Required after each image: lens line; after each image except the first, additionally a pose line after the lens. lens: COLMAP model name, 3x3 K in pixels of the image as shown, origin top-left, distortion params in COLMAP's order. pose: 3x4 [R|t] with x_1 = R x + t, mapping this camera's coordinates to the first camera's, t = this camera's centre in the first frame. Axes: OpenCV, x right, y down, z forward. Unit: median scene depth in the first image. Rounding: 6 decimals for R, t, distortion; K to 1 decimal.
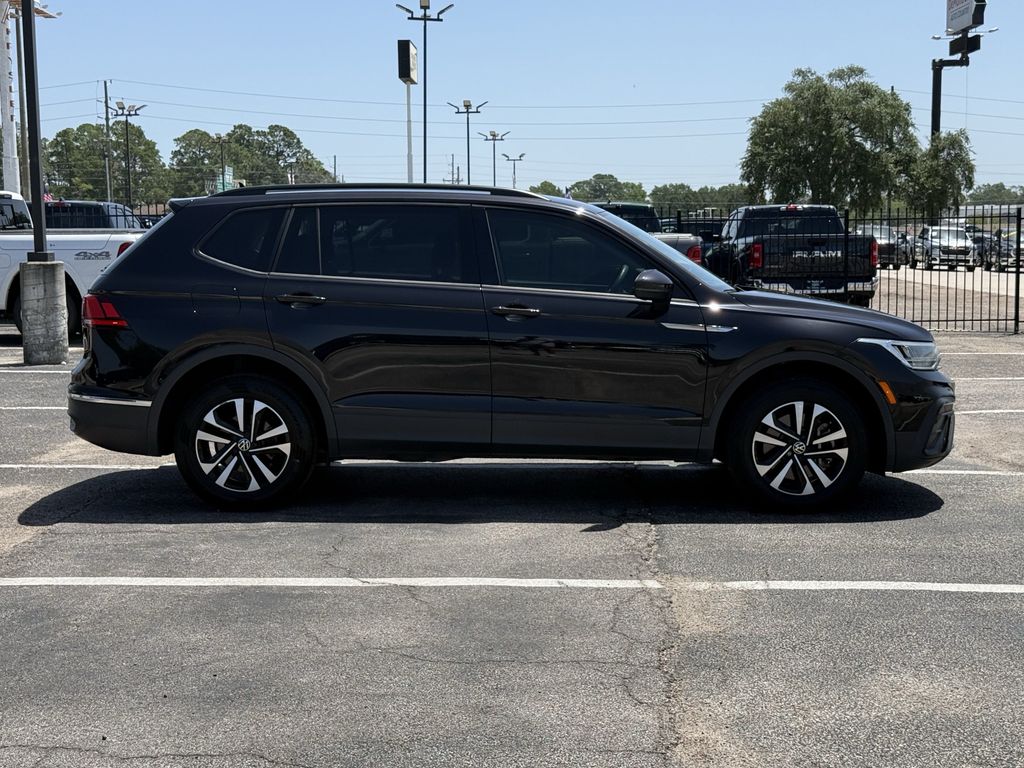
lens RADIAL K [[1509.7, 0, 511.9], [0, 1509.7, 282.5], [0, 0, 1]] dist [0.097548, -0.080431]
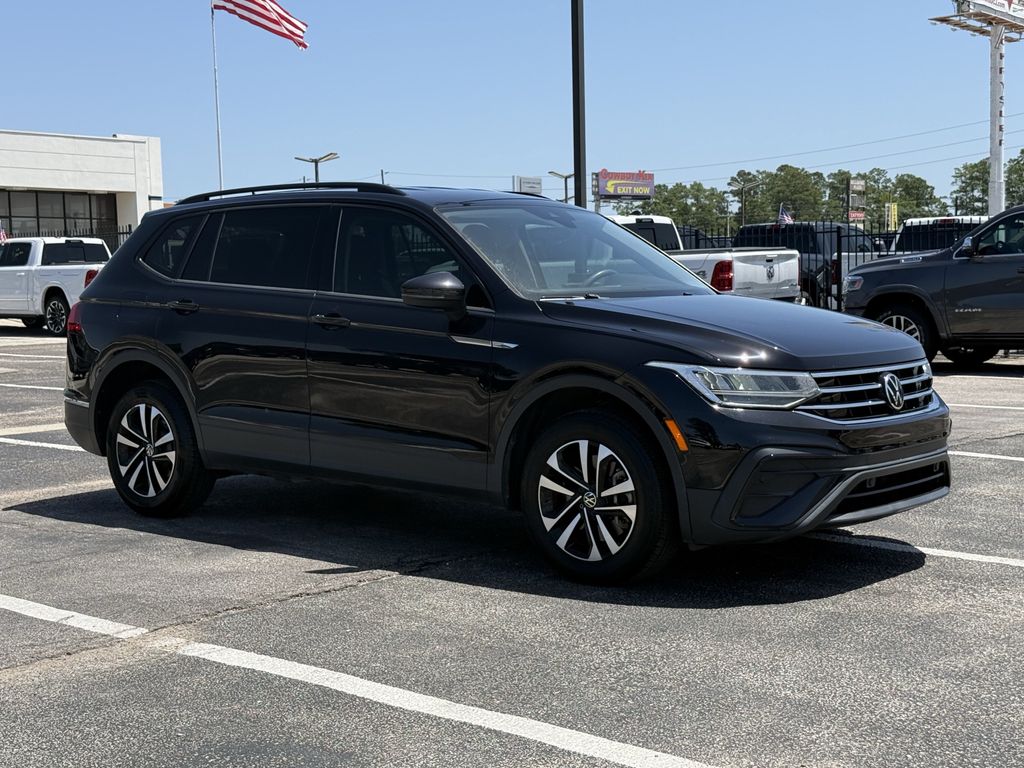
lens RADIAL K [[1509.7, 0, 511.9], [0, 1509.7, 282.5], [0, 0, 1]] dist [0.097548, -0.080431]
pose [[0.781482, -0.003194, -0.623920, 0.645517], [-0.007661, 0.999862, -0.014714, 0.009053], [0.623881, 0.016279, 0.781350, 0.366846]]
